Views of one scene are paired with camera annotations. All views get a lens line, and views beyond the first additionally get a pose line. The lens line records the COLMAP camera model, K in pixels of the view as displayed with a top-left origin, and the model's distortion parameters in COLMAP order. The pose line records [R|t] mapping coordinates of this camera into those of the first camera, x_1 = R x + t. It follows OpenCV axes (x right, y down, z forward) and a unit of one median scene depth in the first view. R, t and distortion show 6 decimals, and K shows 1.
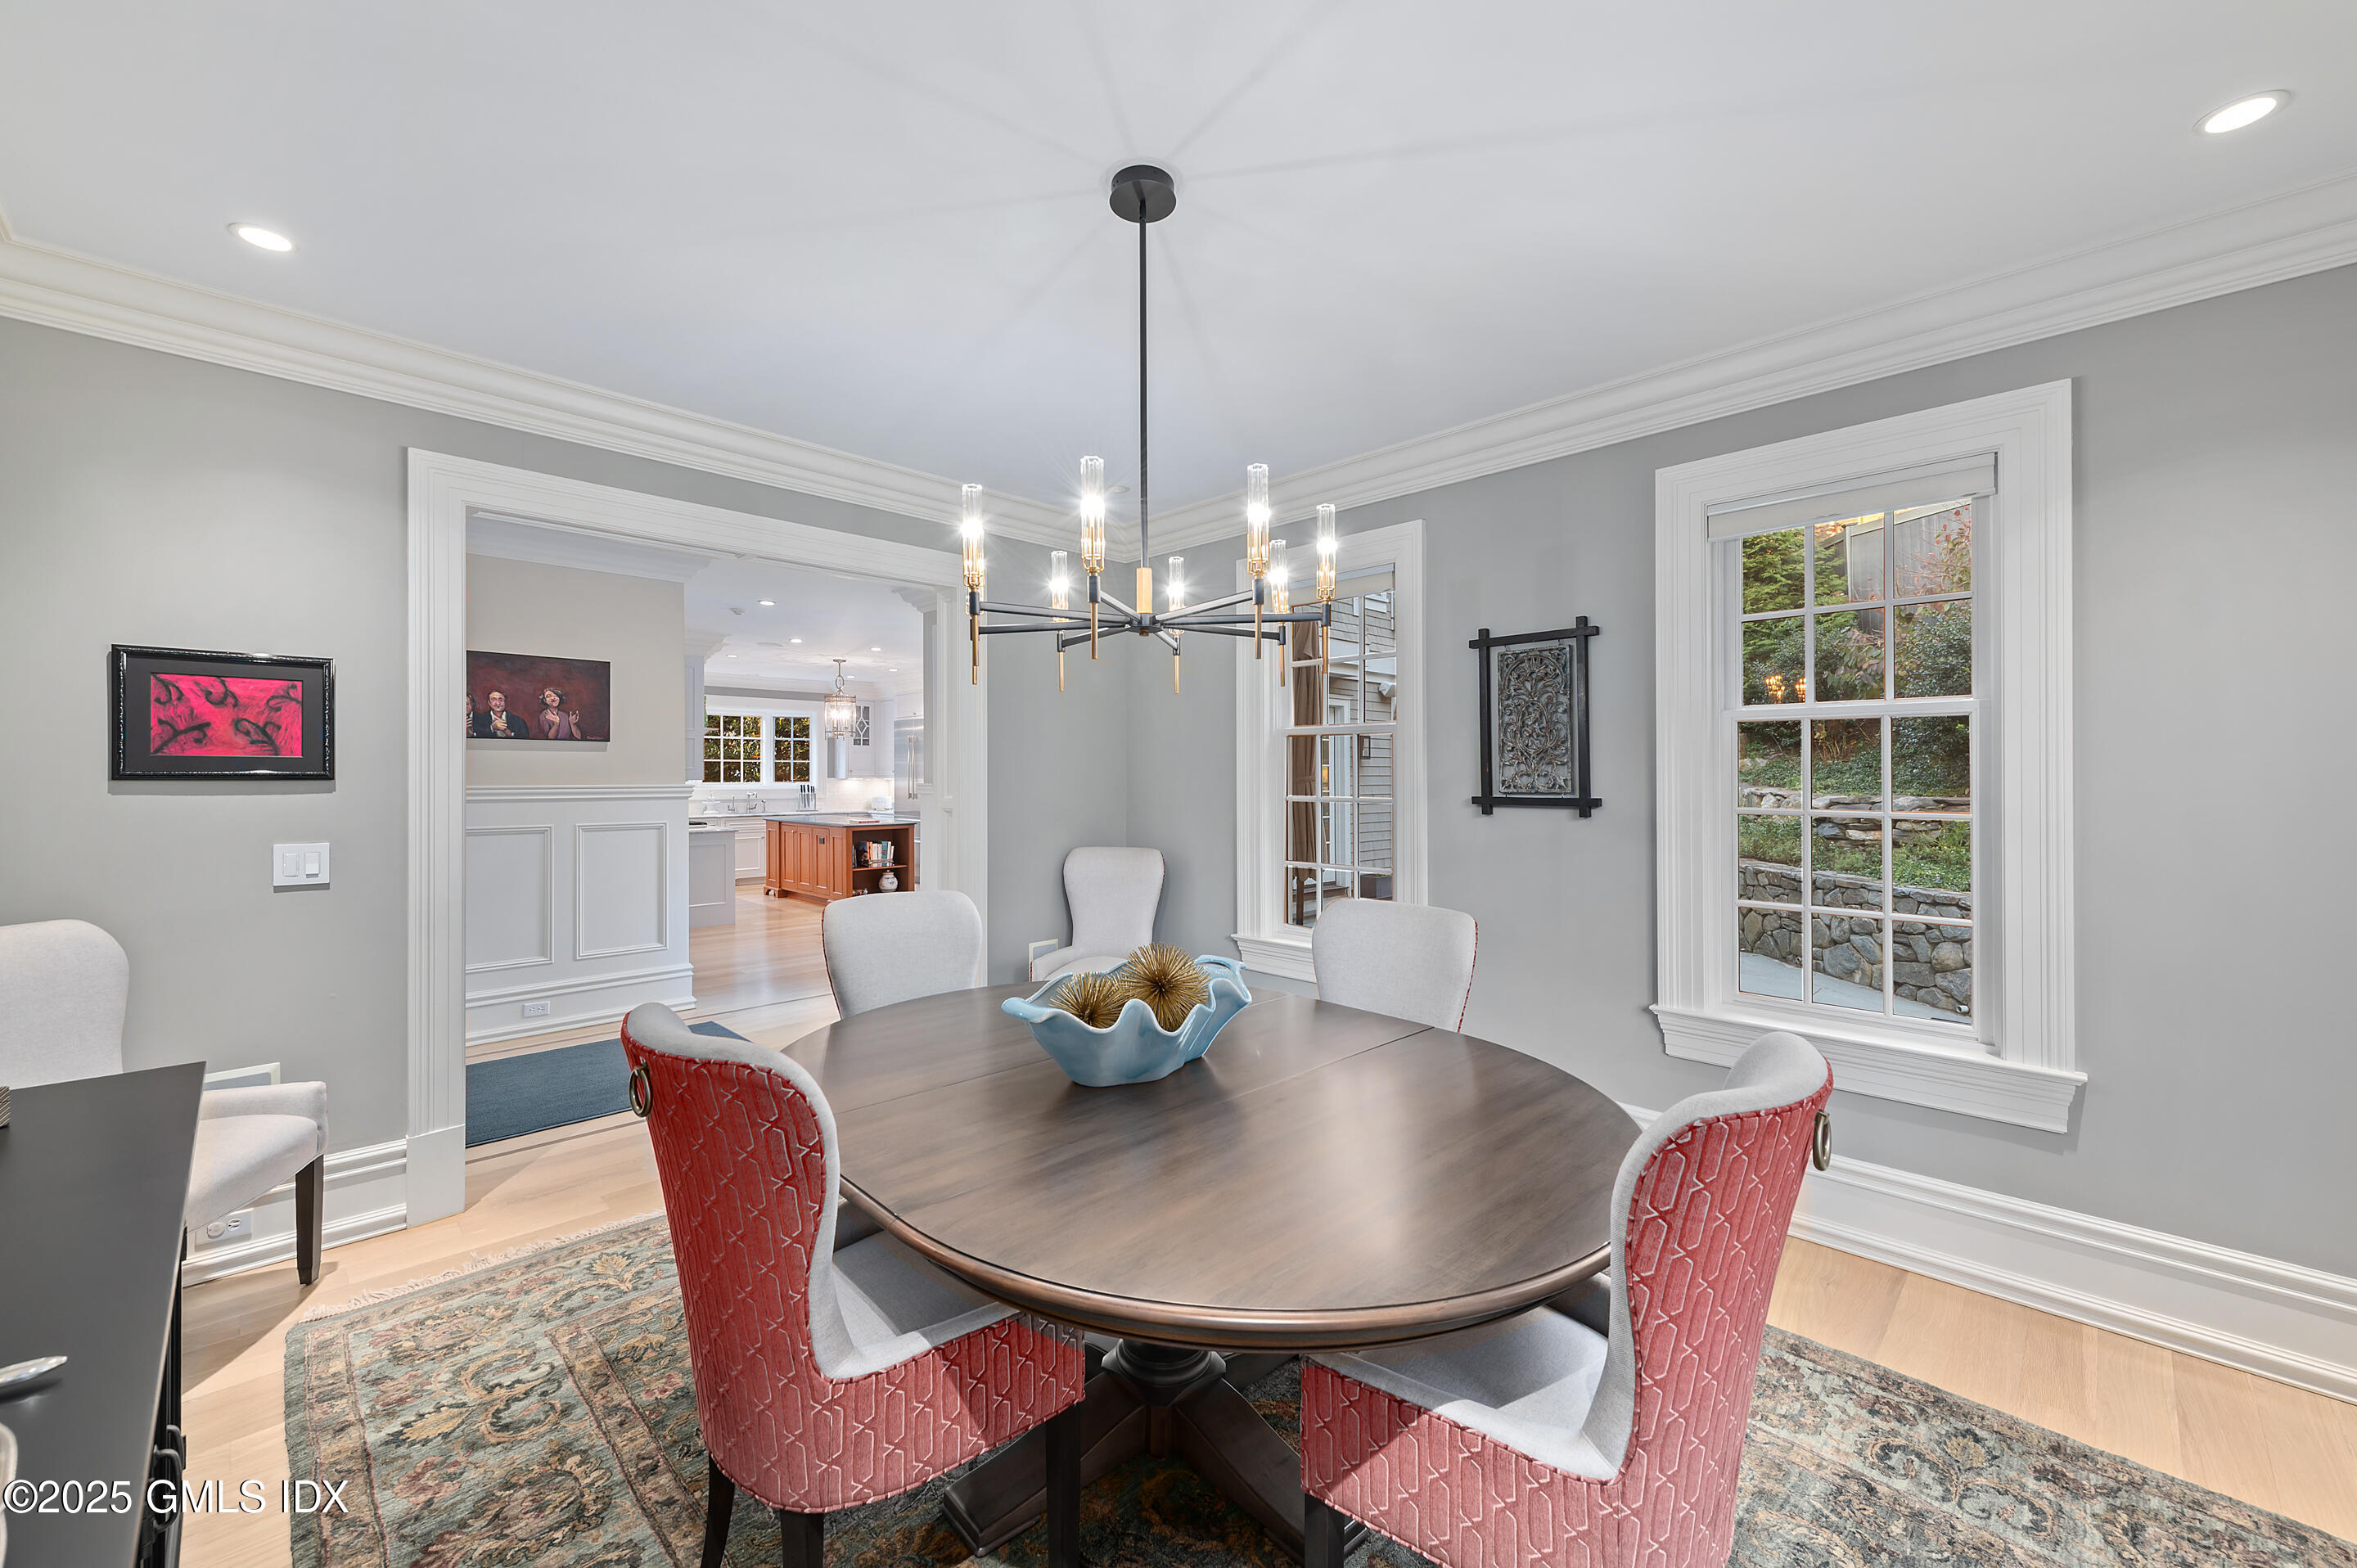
lens RADIAL K [[940.4, 0, 1187.9], [0, 940.4, 783.2], [0, 0, 1]] dist [-0.000269, -0.000531]
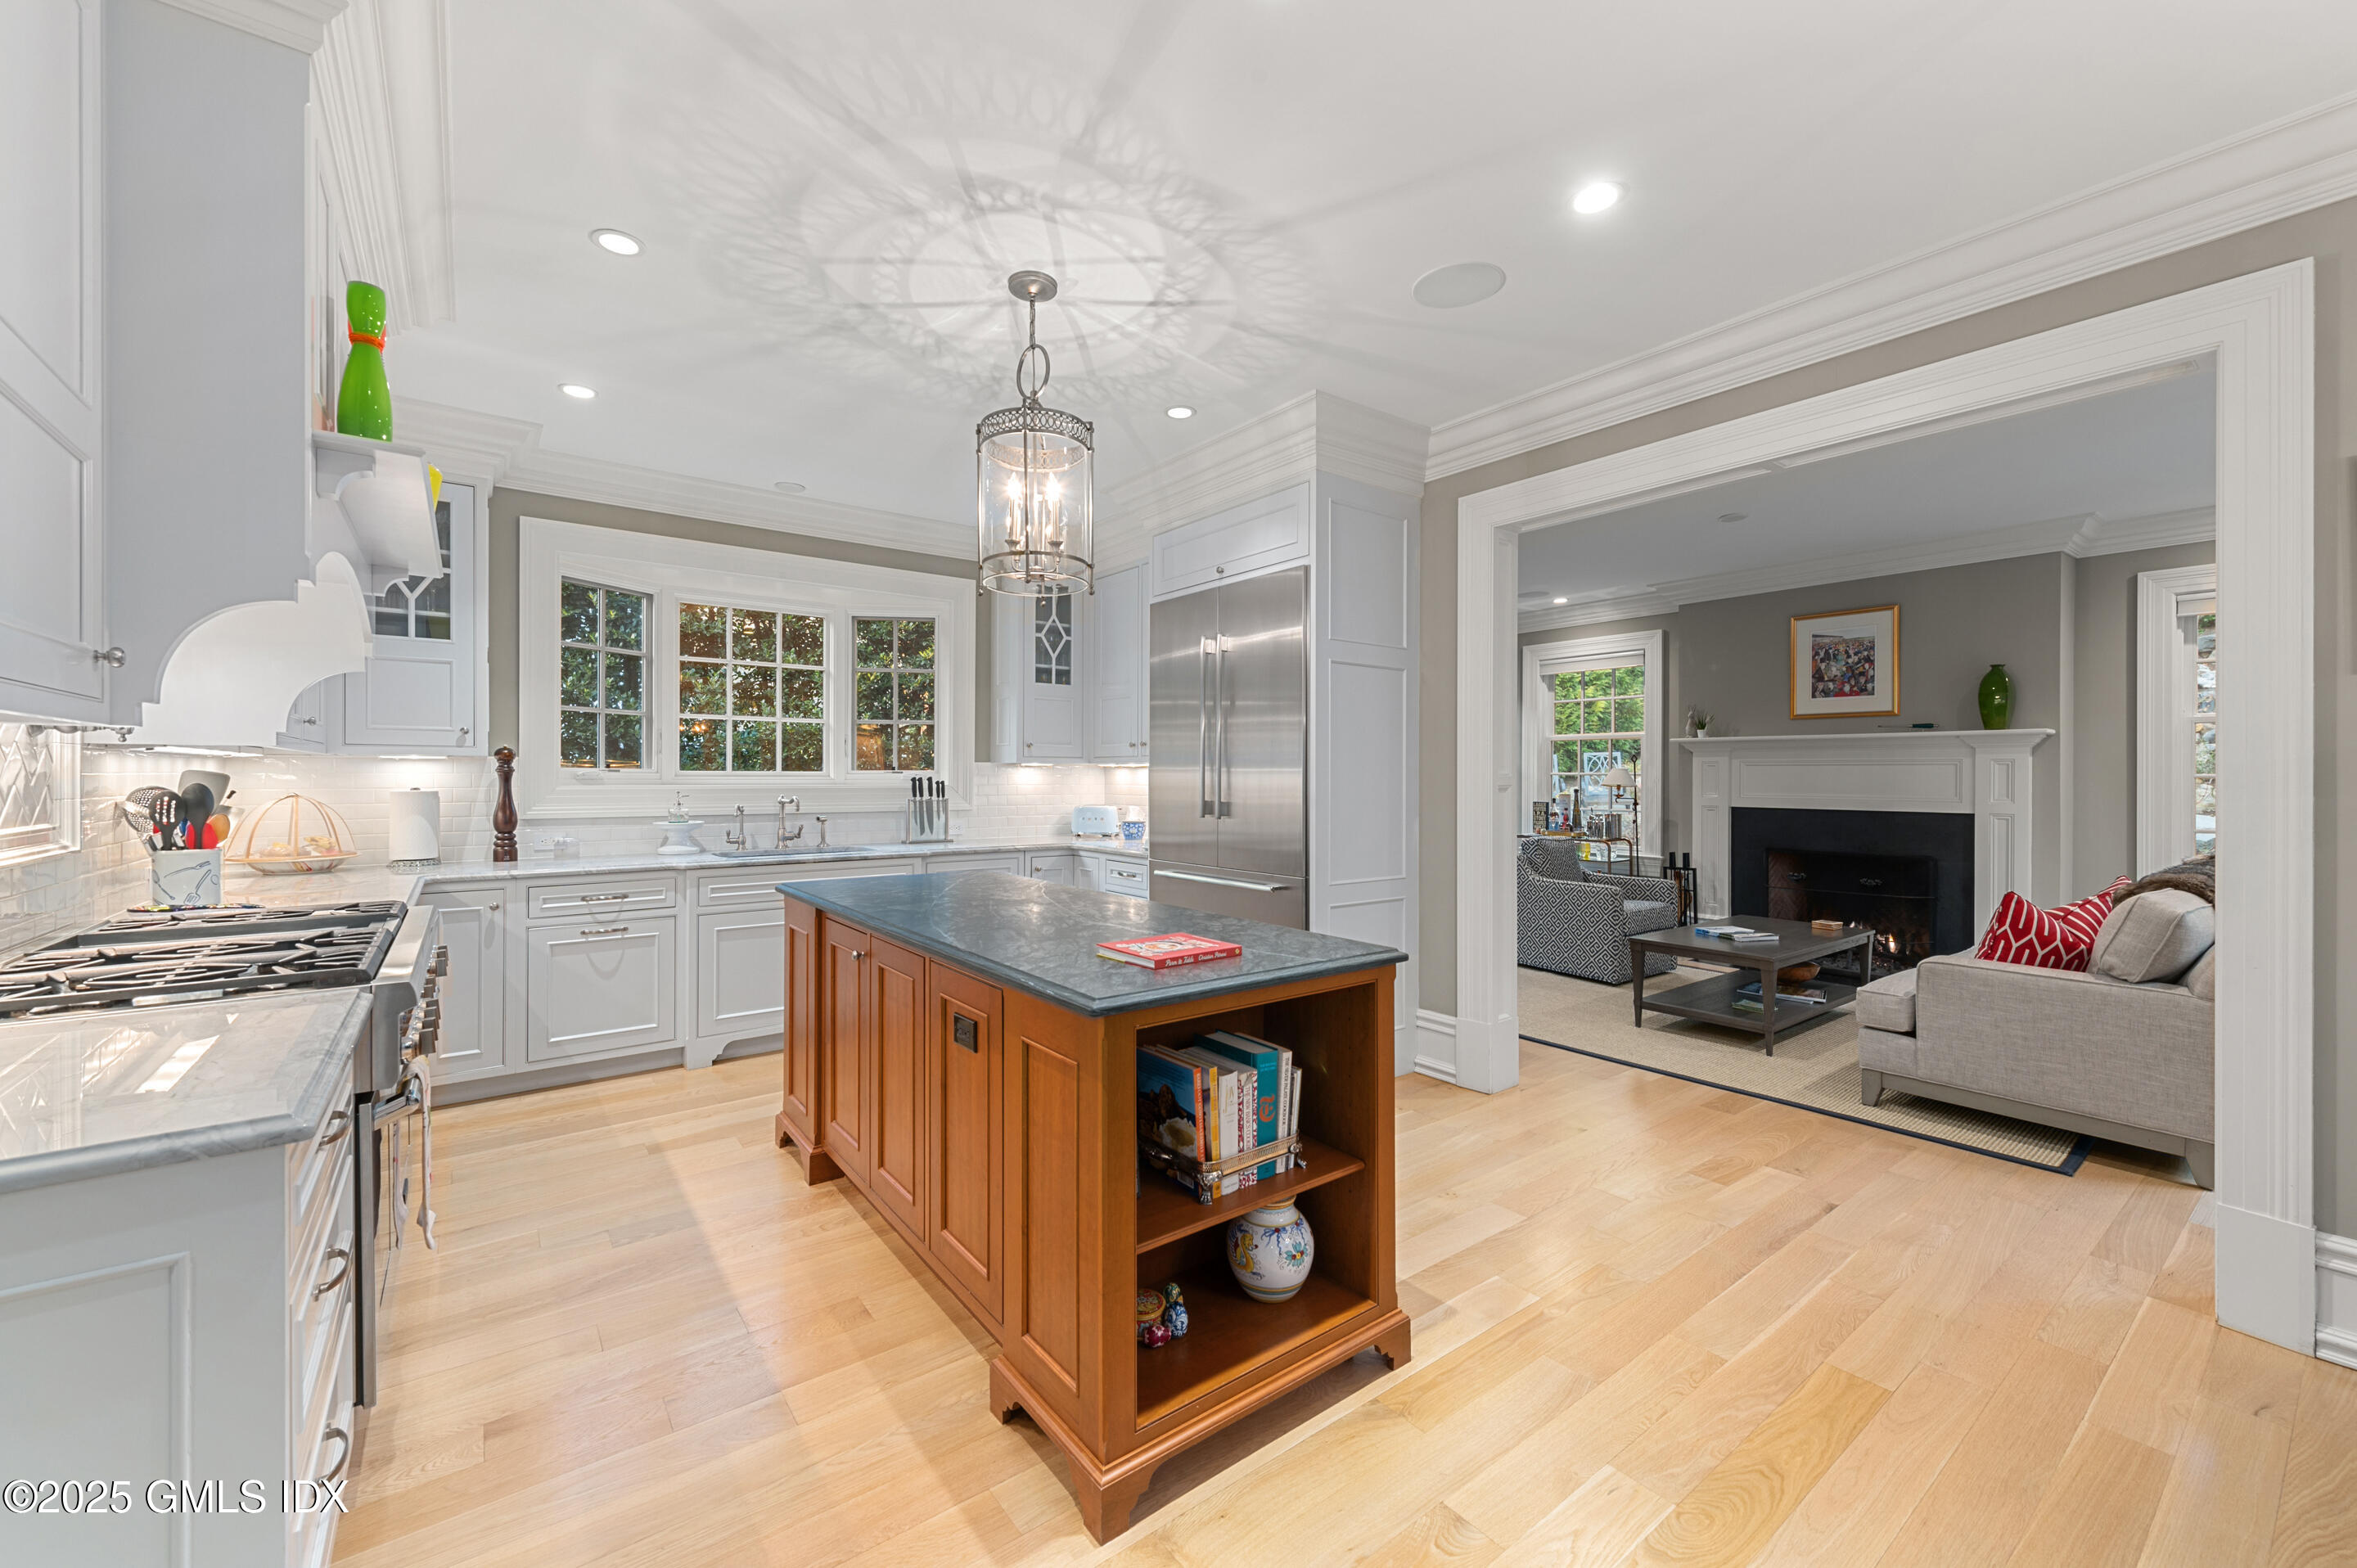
lens RADIAL K [[940.4, 0, 1167.9], [0, 940.4, 777.5], [0, 0, 1]] dist [-0.000269, -0.000531]
pose [[0.988378, 0.000882, -0.152011, -0.280958], [-0.001404, 0.999993, -0.003325, 0.003388], [0.152007, 0.003500, 0.988373, 0.717239]]
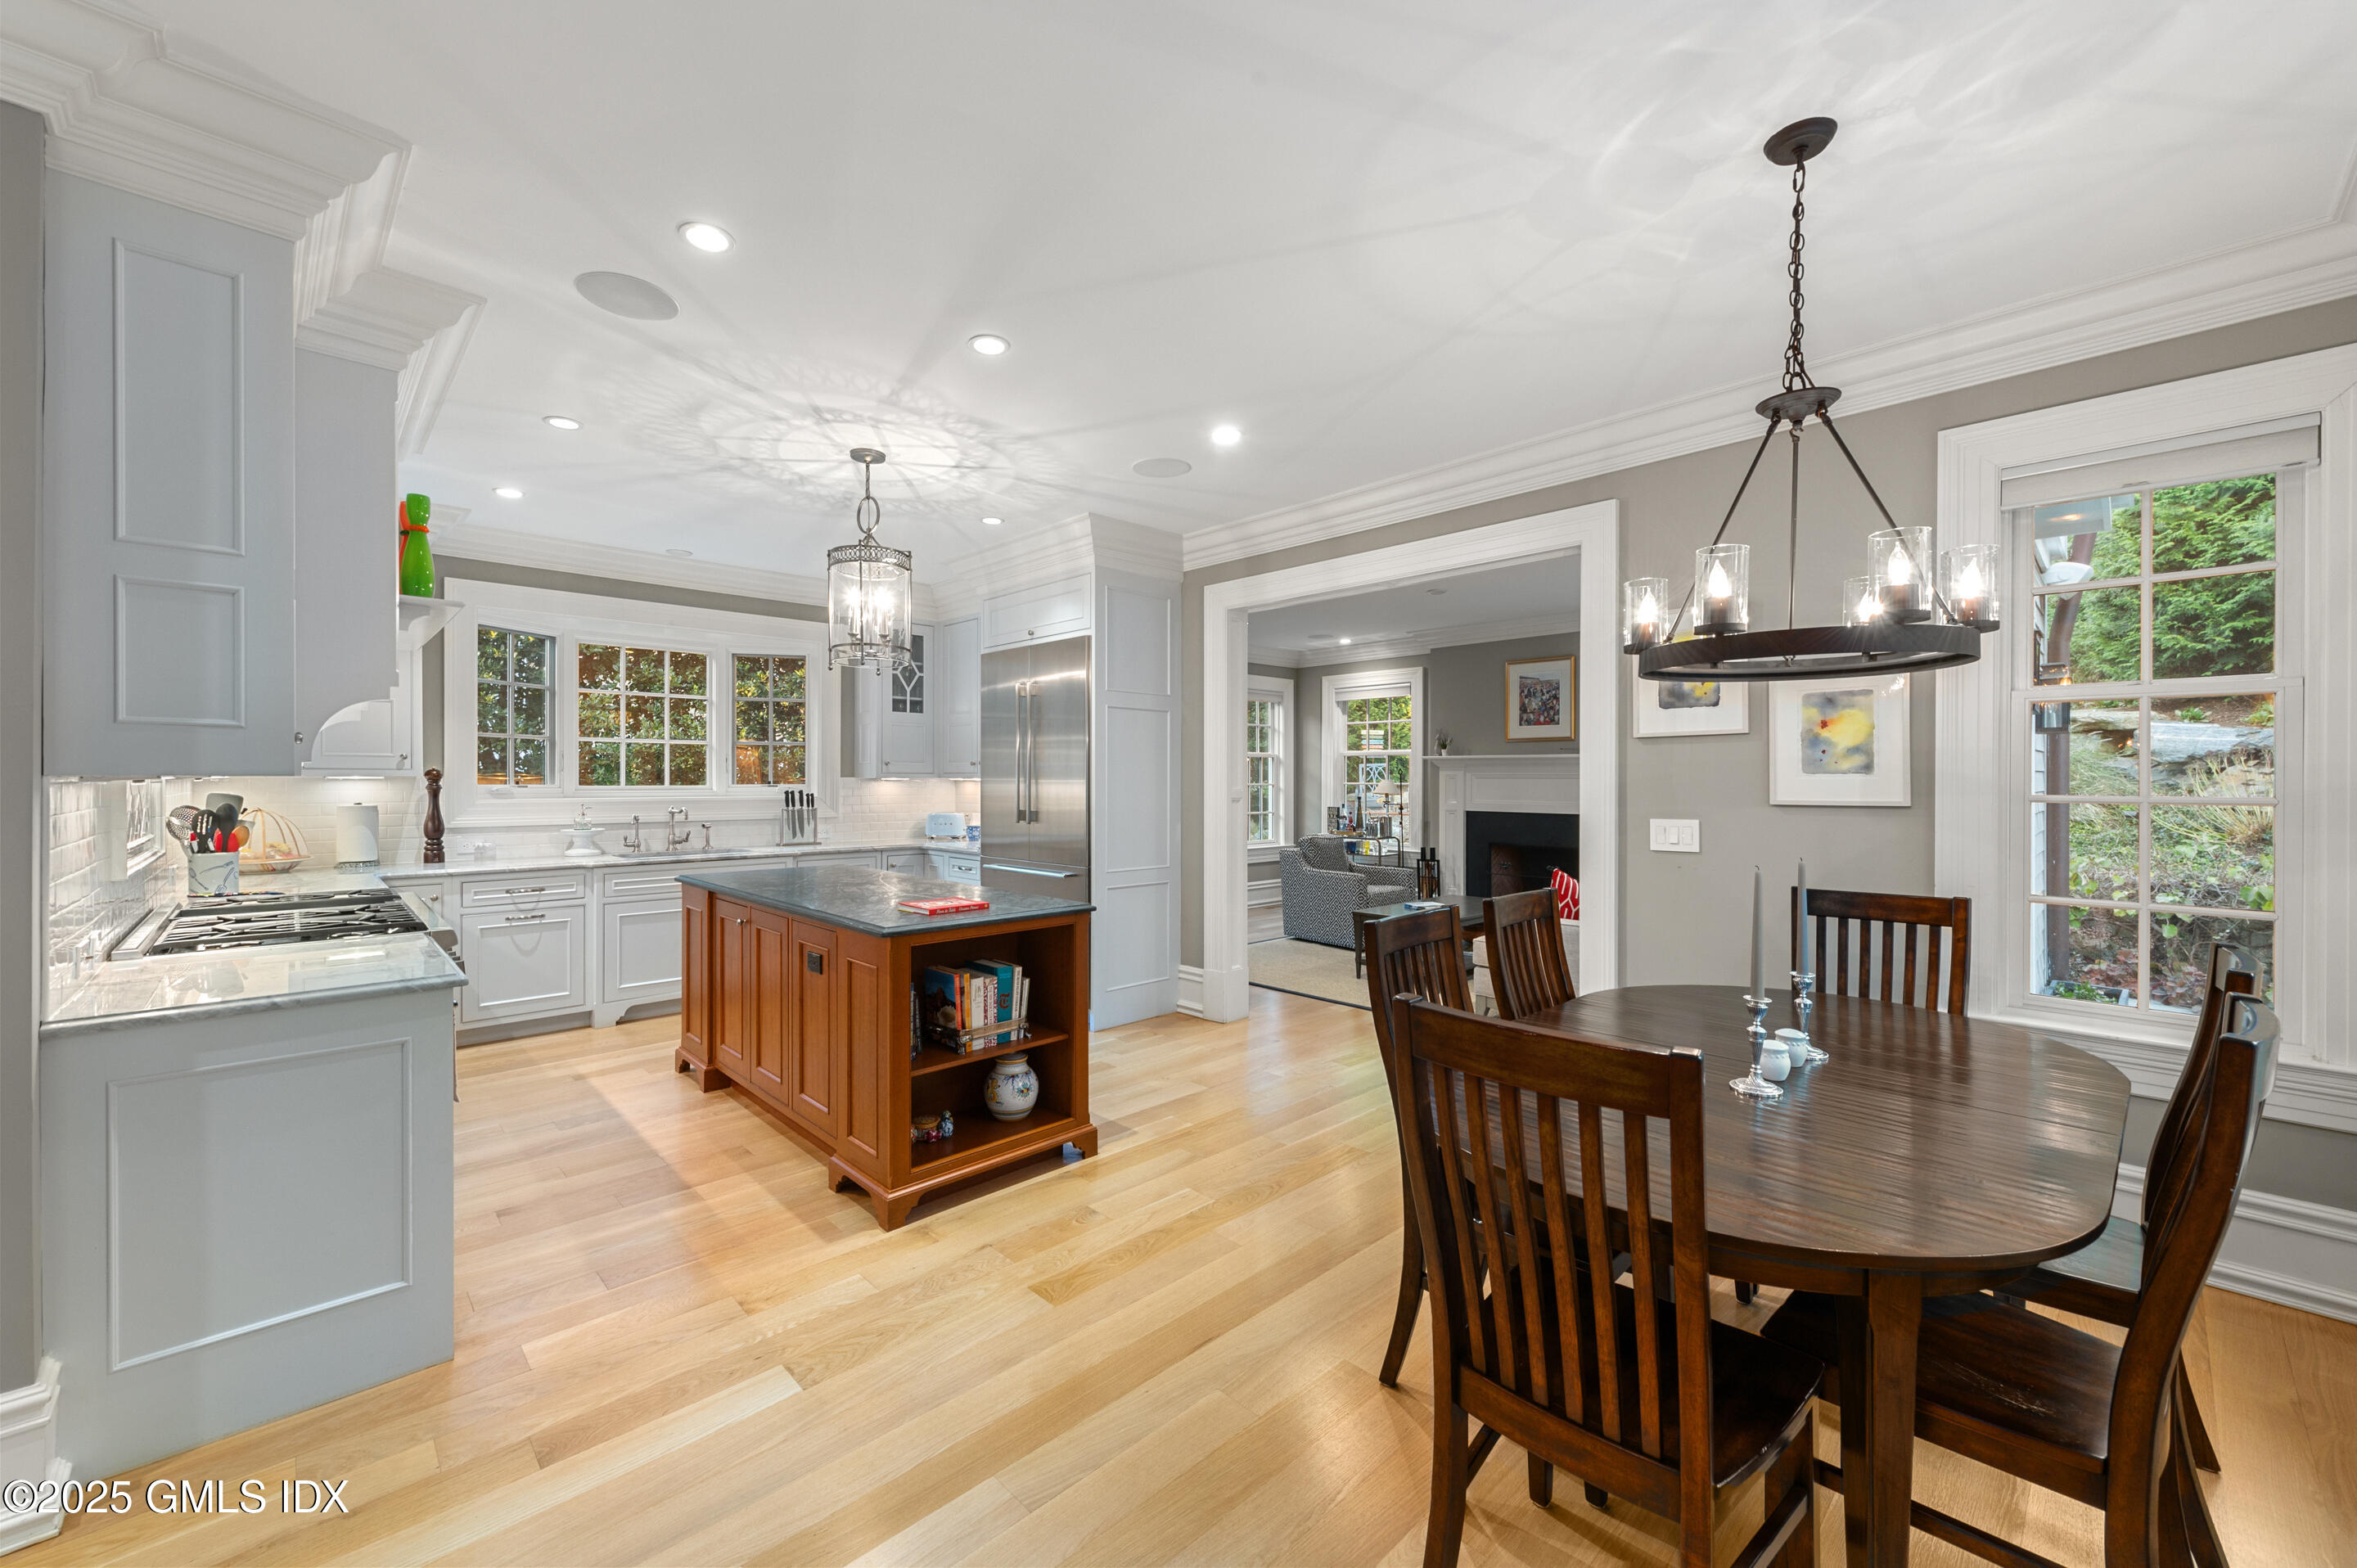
lens RADIAL K [[940.4, 0, 1183.4], [0, 940.4, 781.8], [0, 0, 1]] dist [-0.000269, -0.000531]
pose [[0.999697, -0.000001, -0.024630, -0.225932], [-0.000037, 0.999999, -0.001573, -0.002408], [0.024630, 0.001573, 0.999695, 0.603584]]
